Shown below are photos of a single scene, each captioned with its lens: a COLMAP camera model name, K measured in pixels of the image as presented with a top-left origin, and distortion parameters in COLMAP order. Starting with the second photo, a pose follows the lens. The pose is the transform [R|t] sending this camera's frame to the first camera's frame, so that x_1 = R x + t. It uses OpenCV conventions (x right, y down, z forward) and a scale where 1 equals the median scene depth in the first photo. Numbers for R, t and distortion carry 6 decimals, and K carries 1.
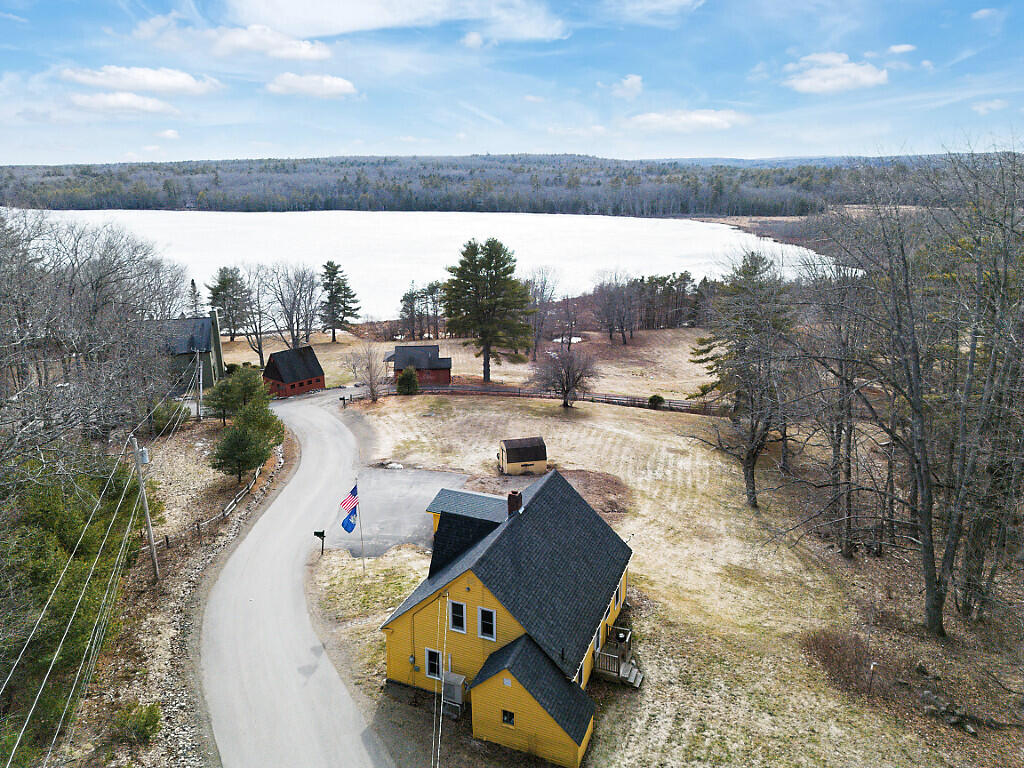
lens RADIAL K [[721.0, 0, 512.0], [0, 721.0, 384.0], [0, 0, 1]] dist [0.064314, -0.047813]
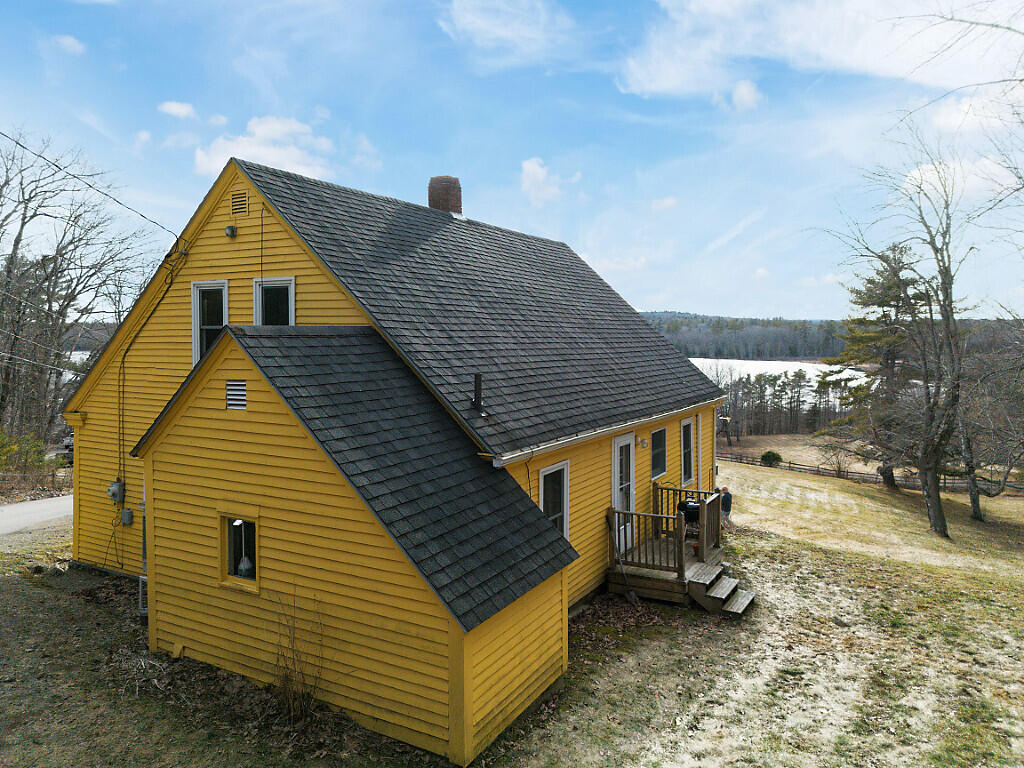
lens RADIAL K [[721.7, 0, 508.6], [0, 721.7, 373.5], [0, 0, 1]] dist [0.078625, -0.076682]
pose [[0.989485, 0.010074, -0.144288, 0.118659], [-0.043535, 0.972054, -0.230687, 0.403961], [0.137931, 0.234542, 0.962271, 0.655936]]
